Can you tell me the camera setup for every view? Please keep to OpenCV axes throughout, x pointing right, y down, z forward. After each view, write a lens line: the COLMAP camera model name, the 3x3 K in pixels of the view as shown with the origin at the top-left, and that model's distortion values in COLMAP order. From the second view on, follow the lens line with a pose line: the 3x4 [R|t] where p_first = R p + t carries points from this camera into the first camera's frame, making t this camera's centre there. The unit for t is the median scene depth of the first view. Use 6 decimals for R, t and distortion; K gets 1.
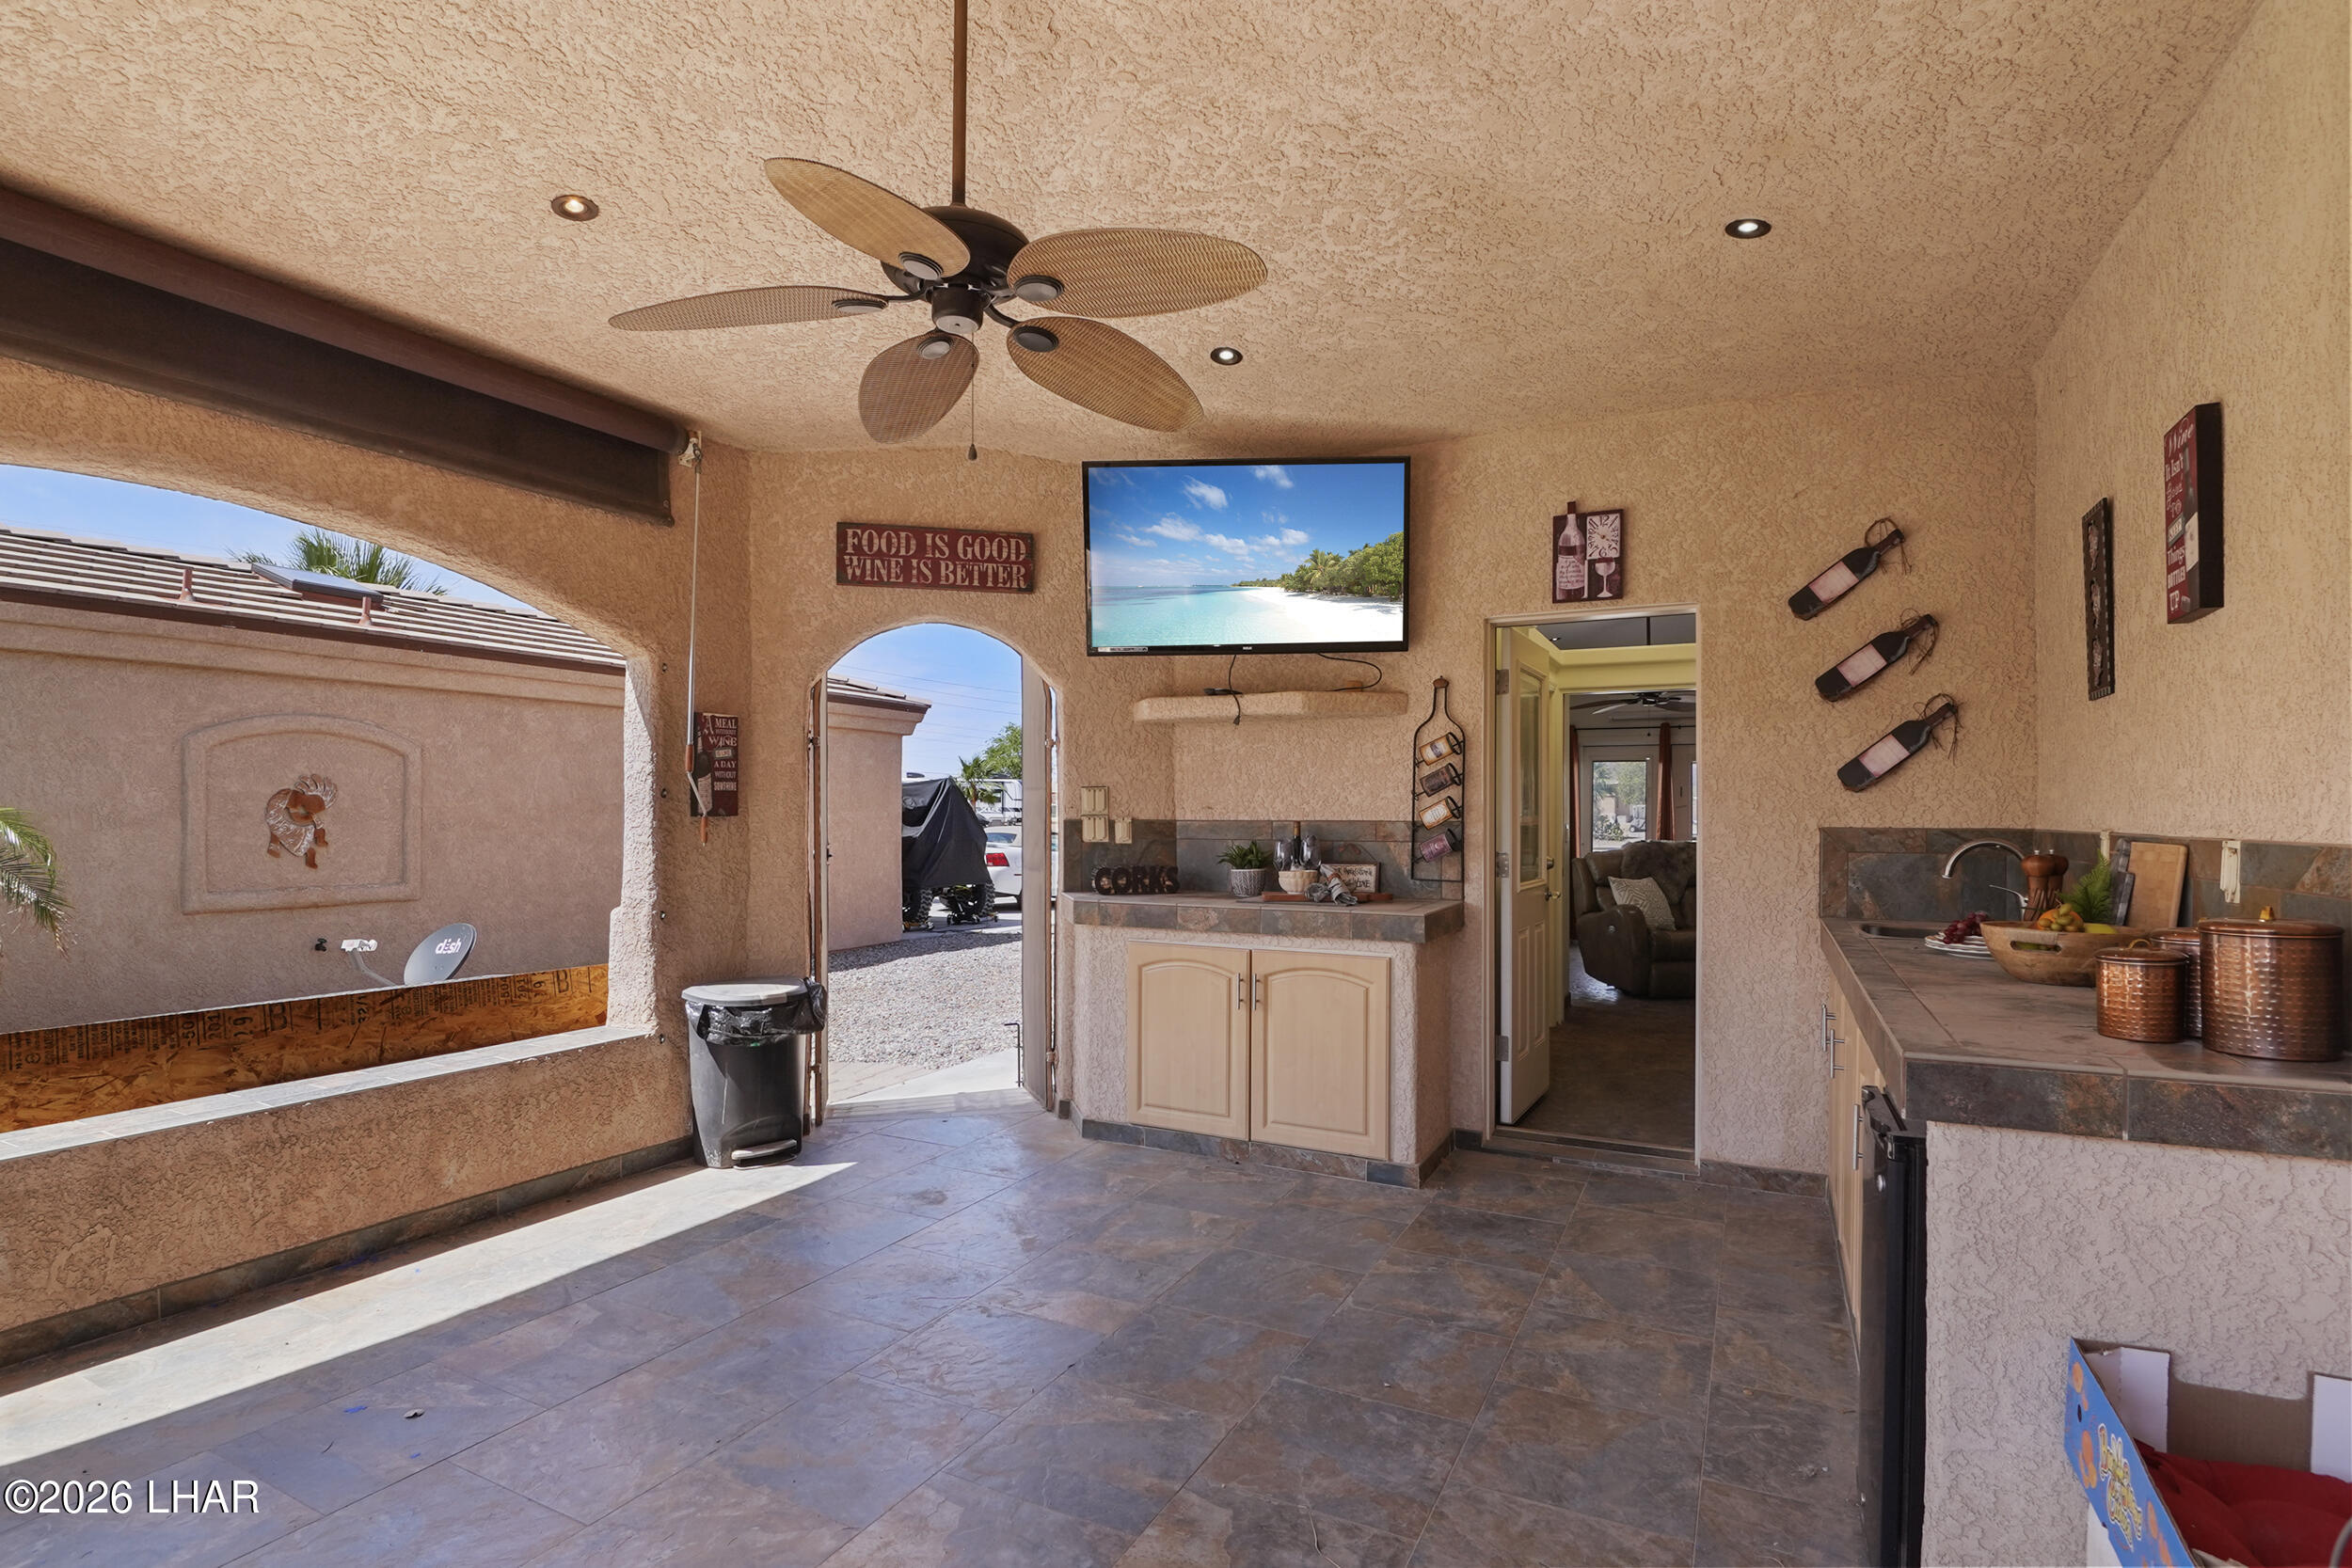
lens RADIAL K [[1147.1, 0, 1165.5], [0, 1147.1, 805.0], [0, 0, 1]] dist [-0.027133, -0.001262]
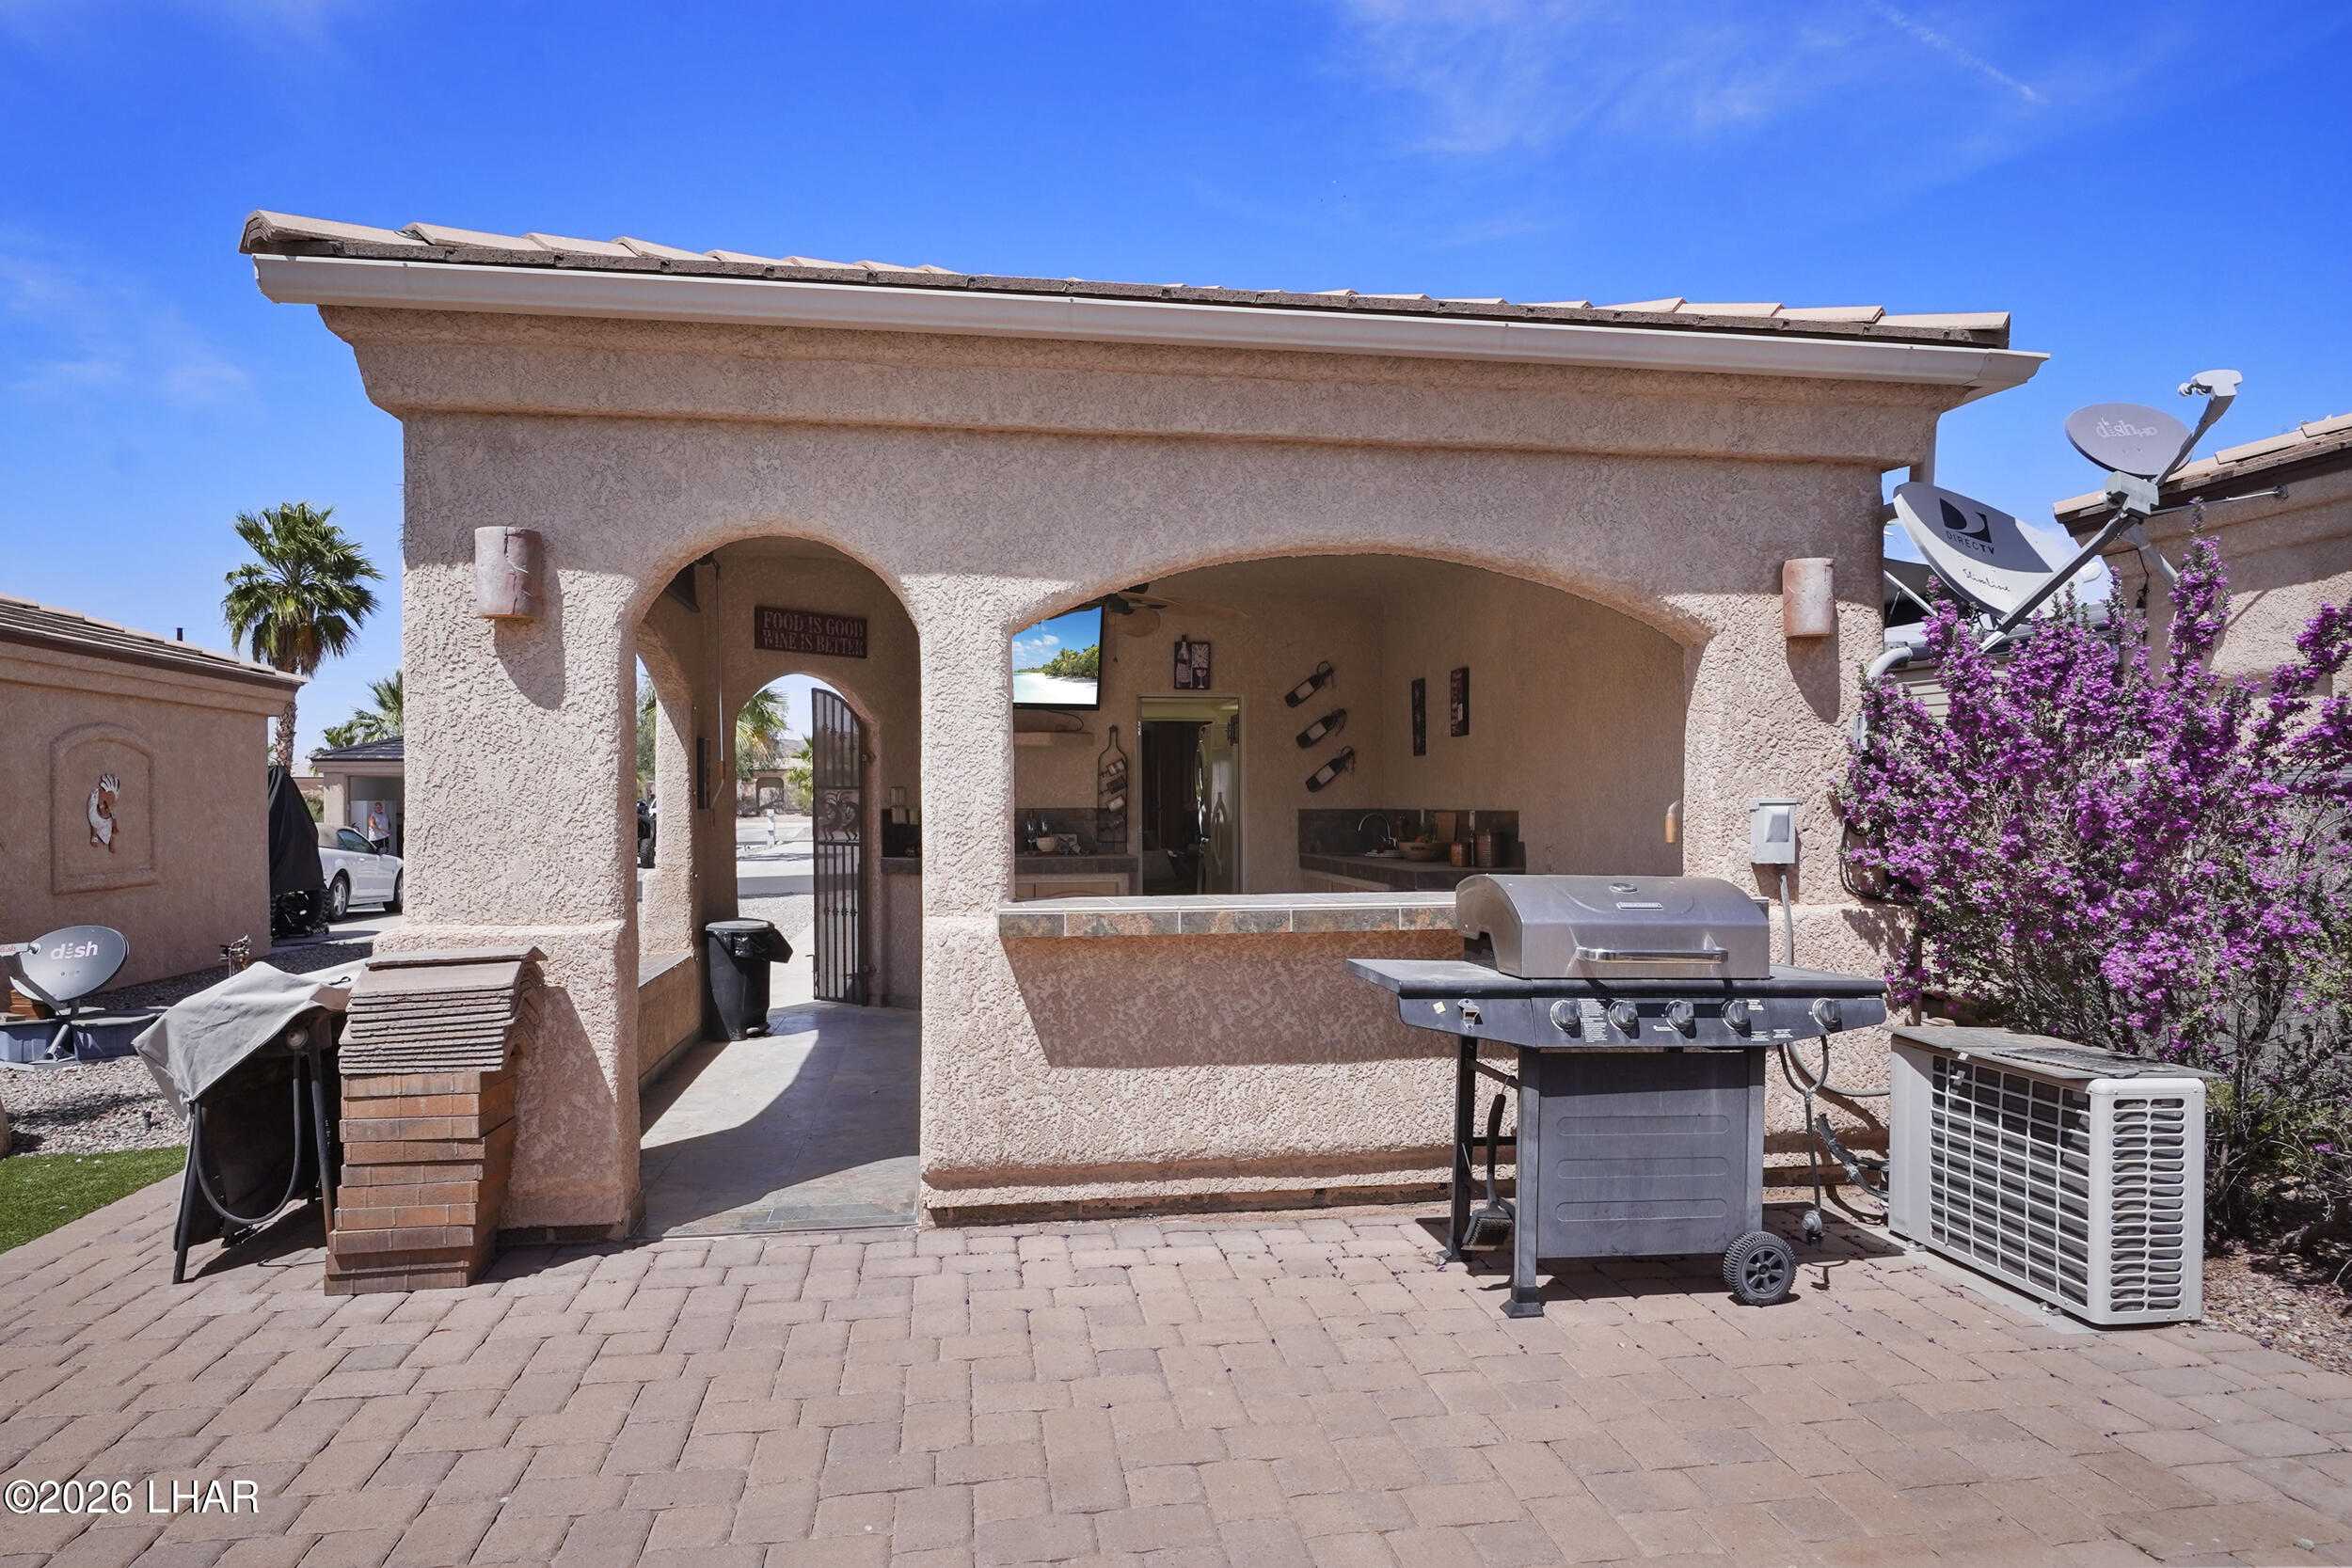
lens RADIAL K [[1417.4, 0, 1160.0], [0, 1417.4, 793.7], [0, 0, 1]] dist [-0.009318, -0.000027]
pose [[0.808872, -0.001918, 0.587982, -1.025944], [0.001166, 0.999998, 0.001658, -0.011615], [-0.587984, -0.000656, 0.808872, -0.836167]]
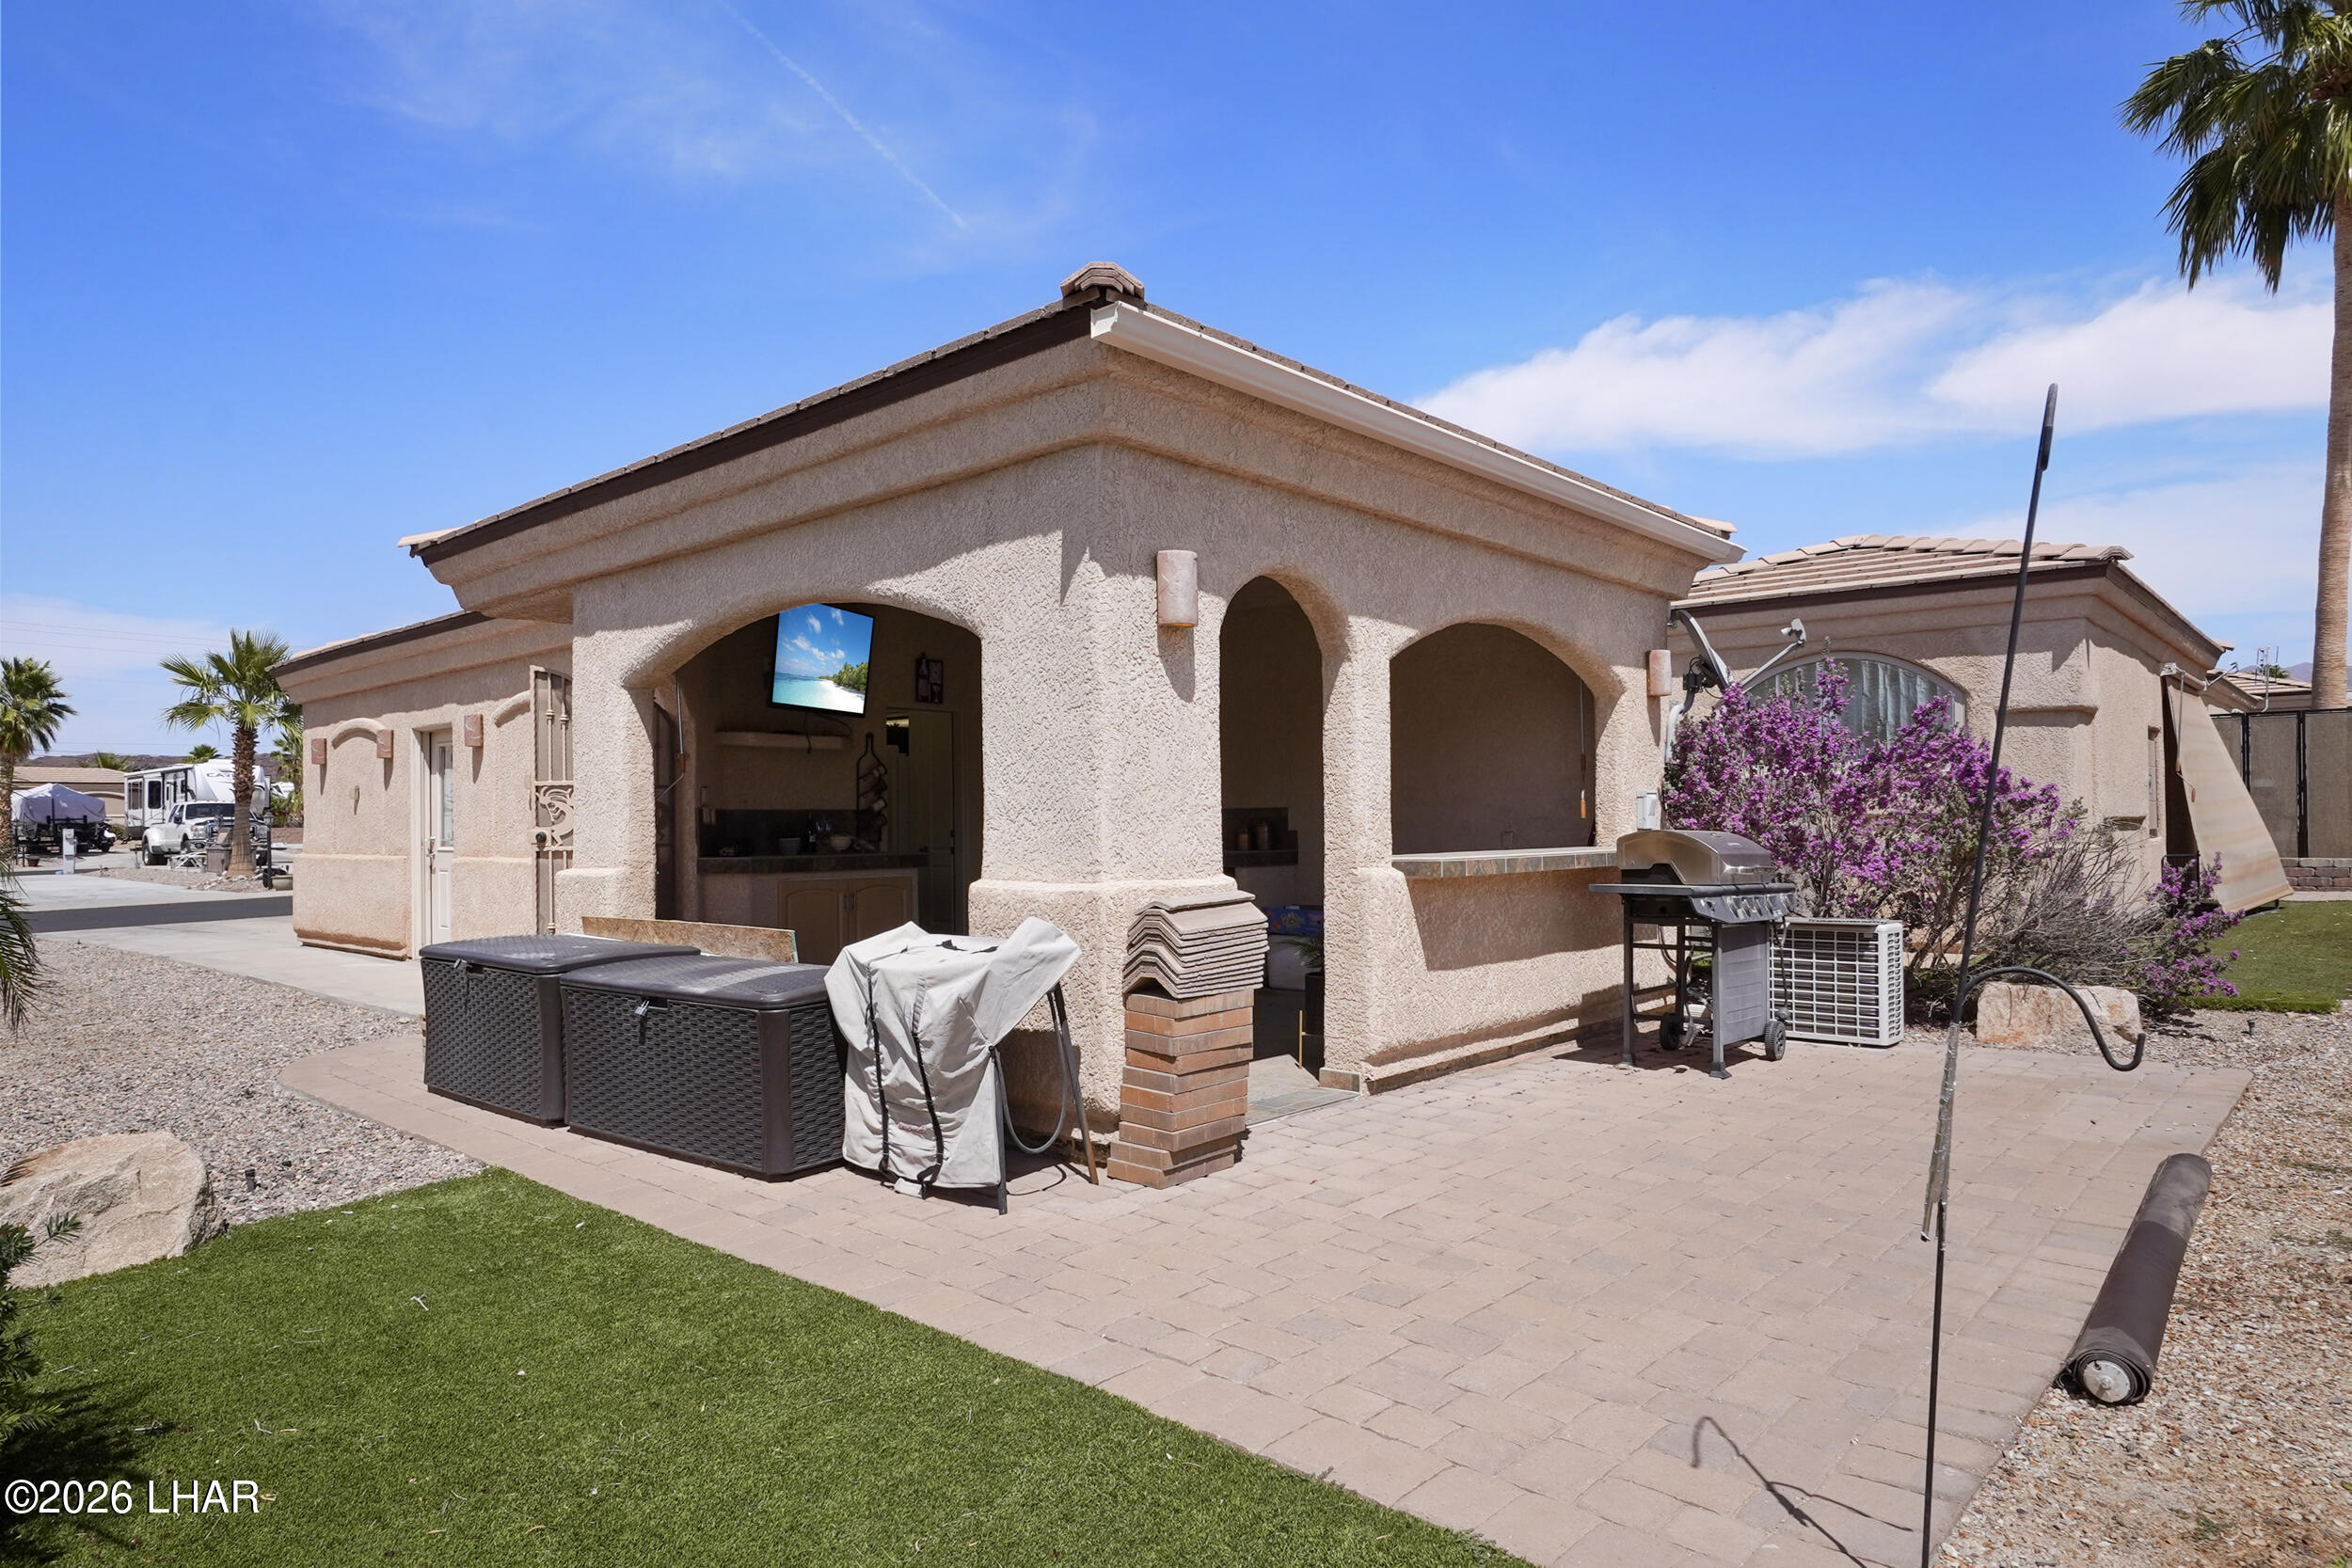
lens RADIAL K [[1417.4, 0, 1166.6], [0, 1417.4, 792.3], [0, 0, 1]] dist [-0.009318, -0.000027]
pose [[0.255781, 0.016088, 0.966601, -1.973763], [0.003143, 0.999842, -0.017473, 0.029096], [-0.966730, 0.007507, 0.255690, -0.068405]]
